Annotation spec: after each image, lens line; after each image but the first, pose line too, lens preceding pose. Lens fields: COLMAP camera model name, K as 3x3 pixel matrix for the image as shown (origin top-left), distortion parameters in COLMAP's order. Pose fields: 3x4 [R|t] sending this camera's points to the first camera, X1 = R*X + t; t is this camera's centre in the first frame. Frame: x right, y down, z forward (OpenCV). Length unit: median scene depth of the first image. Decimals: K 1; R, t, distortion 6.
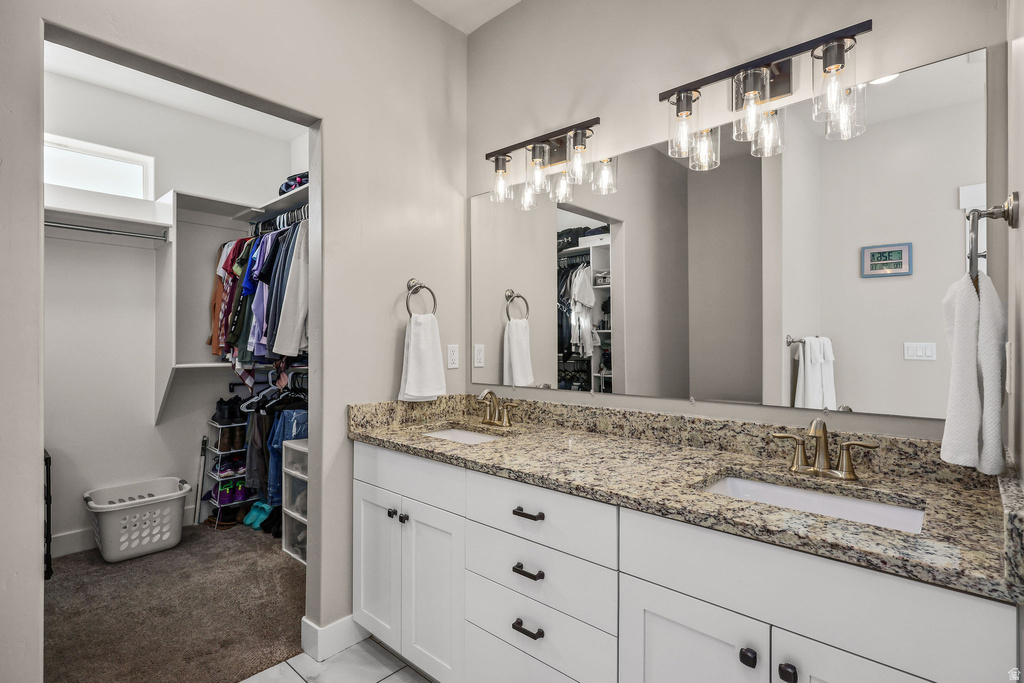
lens RADIAL K [[503.3, 0, 505.3], [0, 503.3, 341.2], [0, 0, 1]] dist [0.001588, -0.000285]
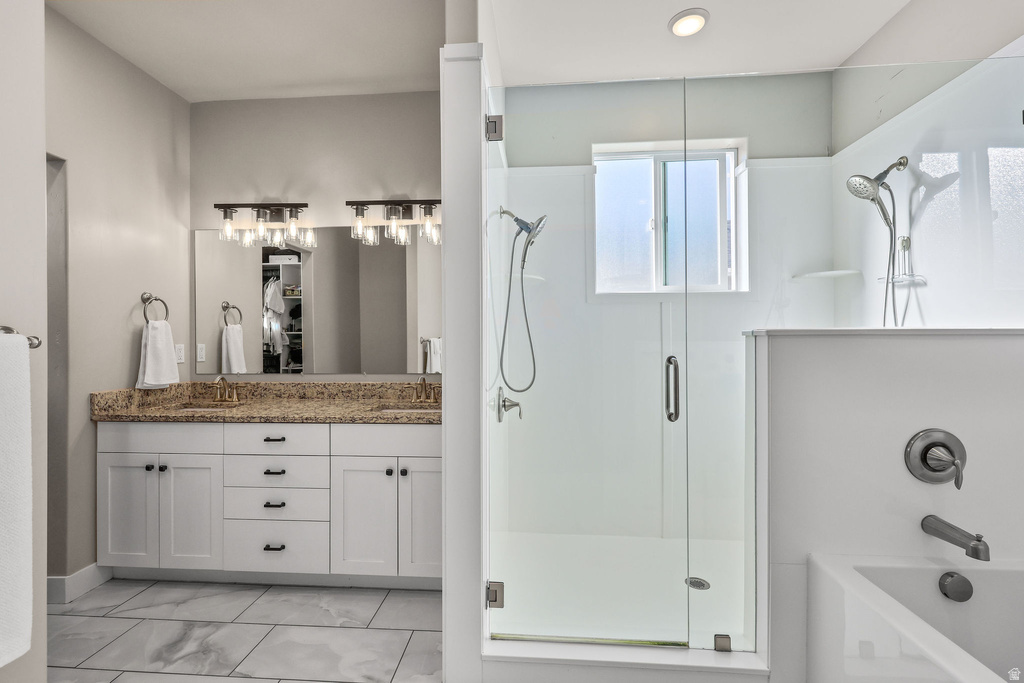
lens RADIAL K [[473.7, 0, 513.7], [0, 473.7, 341.1], [0, 0, 1]] dist [0.000823, 0.000367]
pose [[0.783840, -0.003505, 0.620953, -0.236724], [0.002904, 0.999994, 0.001980, -0.001790], [-0.620956, 0.000251, 0.783845, -0.593726]]
